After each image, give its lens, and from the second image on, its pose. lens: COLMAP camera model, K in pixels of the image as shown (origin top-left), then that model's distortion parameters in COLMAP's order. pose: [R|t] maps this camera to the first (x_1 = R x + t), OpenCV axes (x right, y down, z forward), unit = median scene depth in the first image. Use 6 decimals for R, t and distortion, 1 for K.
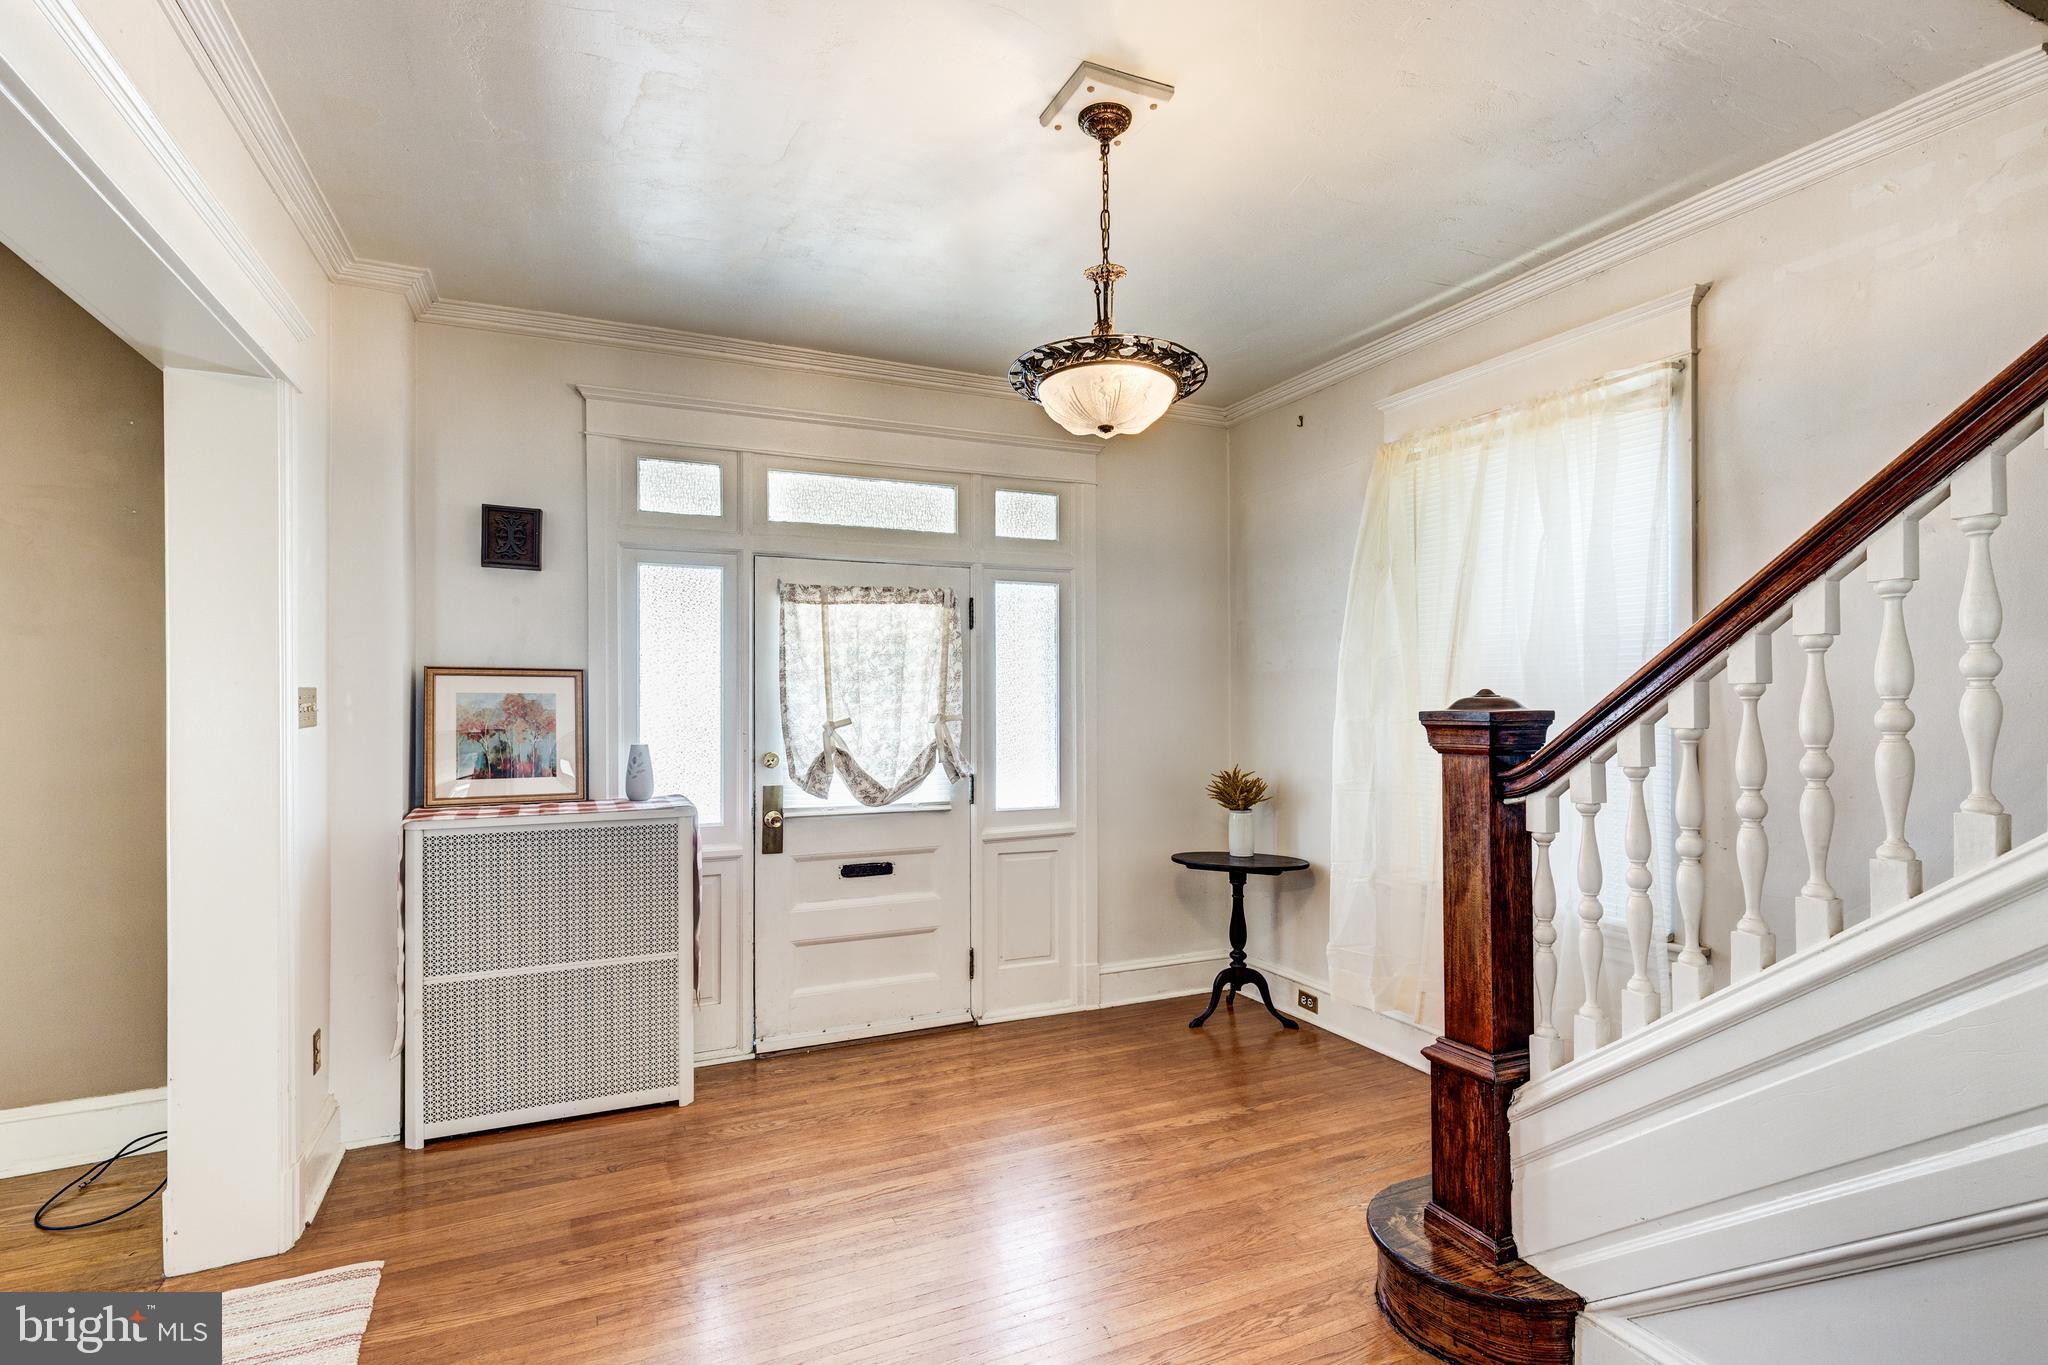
lens RADIAL K [[923.4, 0, 975.9], [0, 923.4, 707.4], [0, 0, 1]] dist [0.009197, -0.000179]
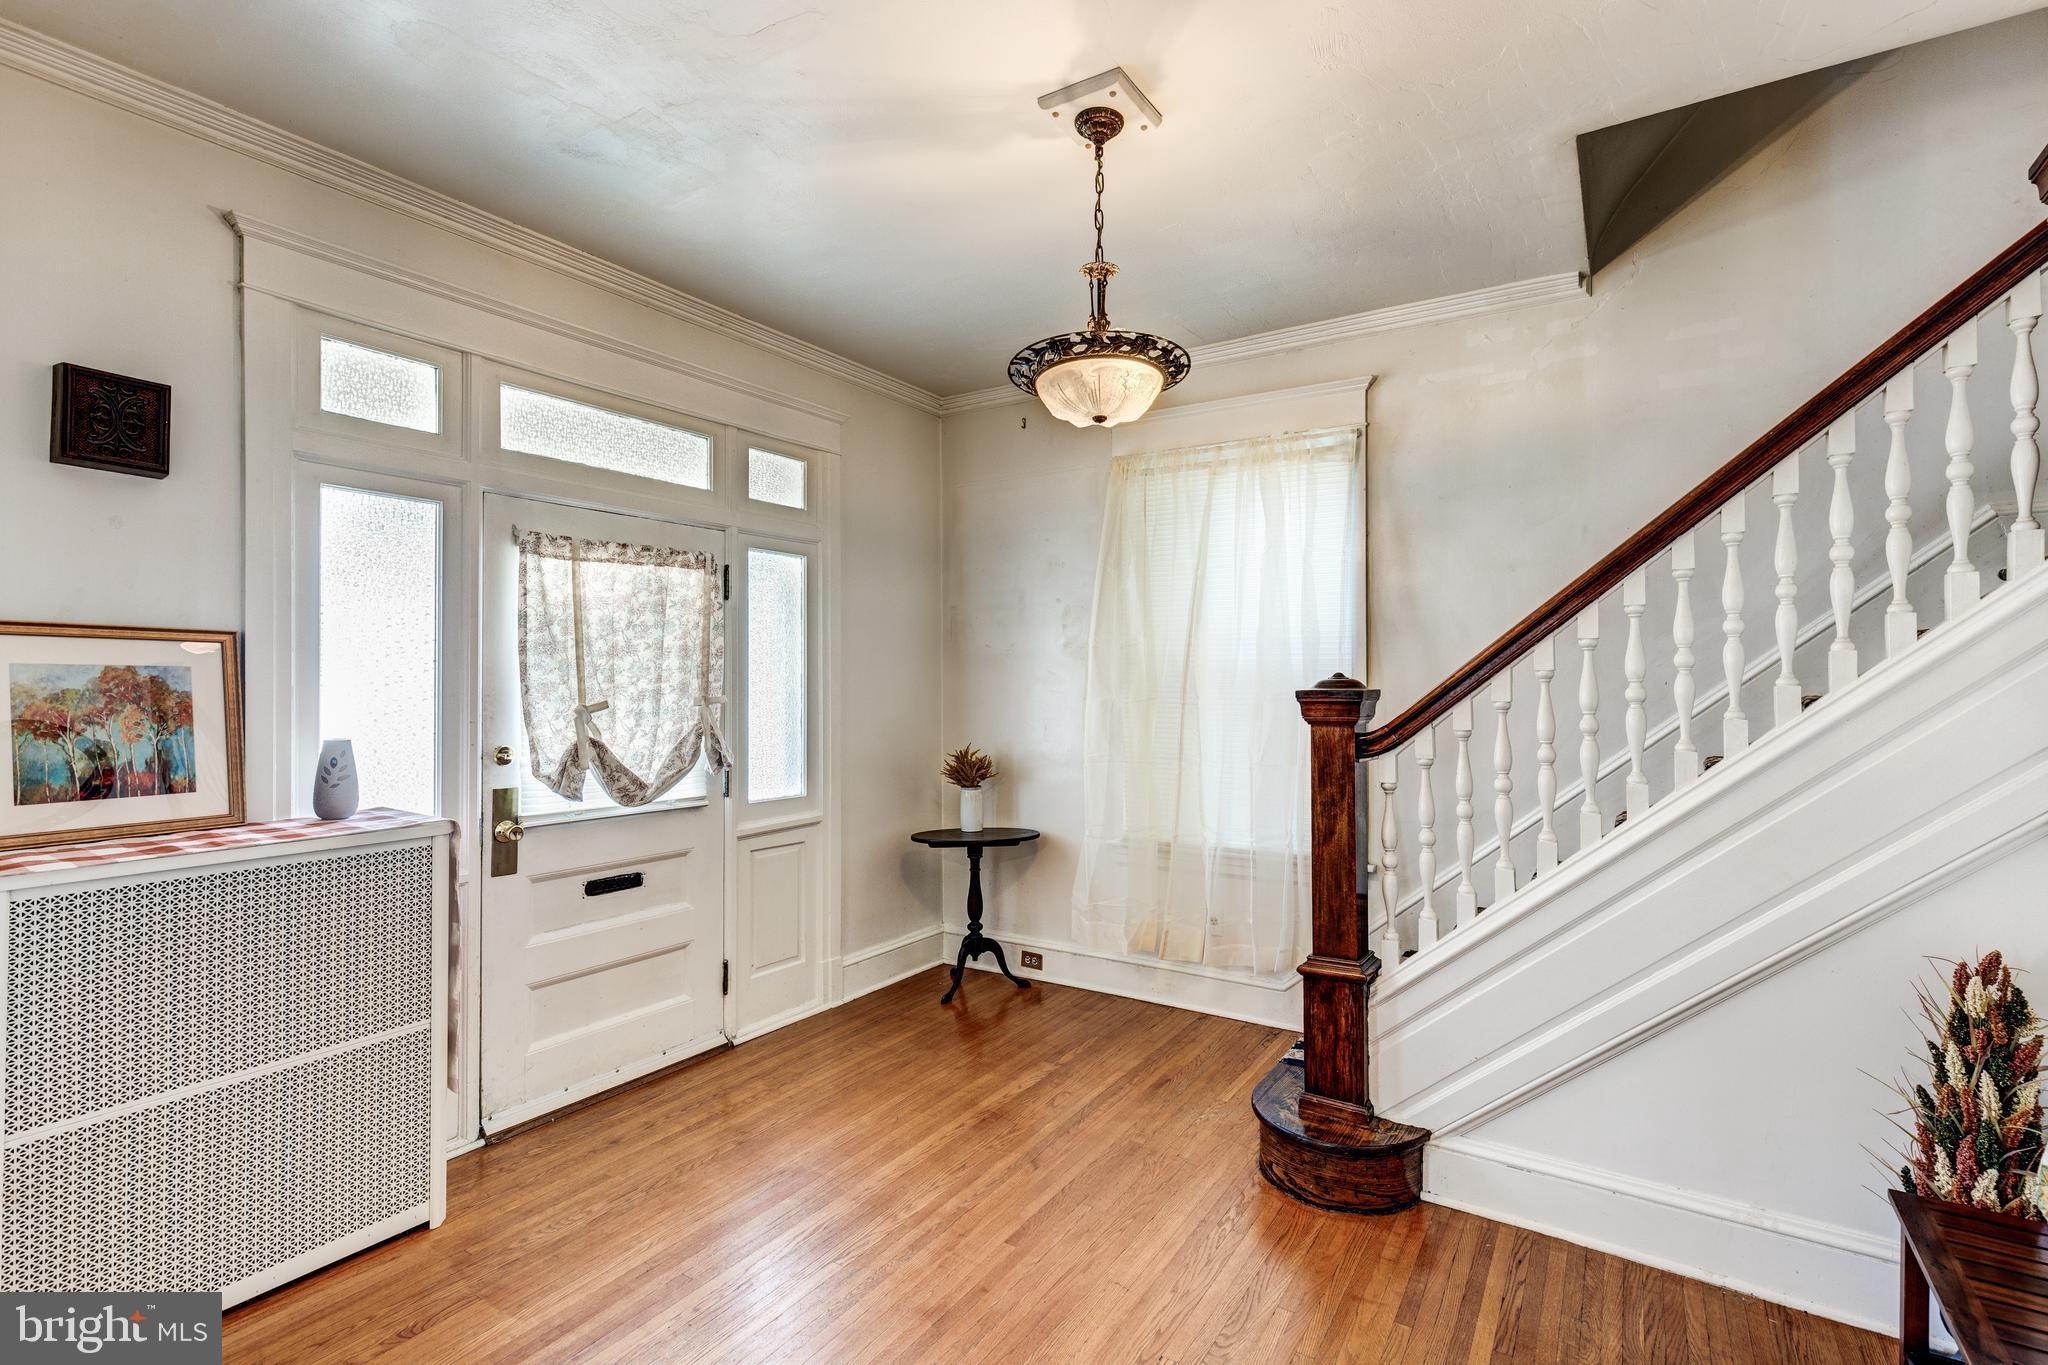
lens RADIAL K [[956.3, 0, 1001.8], [0, 956.3, 683.4], [0, 0, 1]] dist [0.012689, -0.000913]
pose [[0.835734, 0.002886, 0.549126, -0.314689], [0.000816, 0.999979, -0.006496, 0.001778], [-0.549133, 0.005877, 0.835714, 0.092989]]
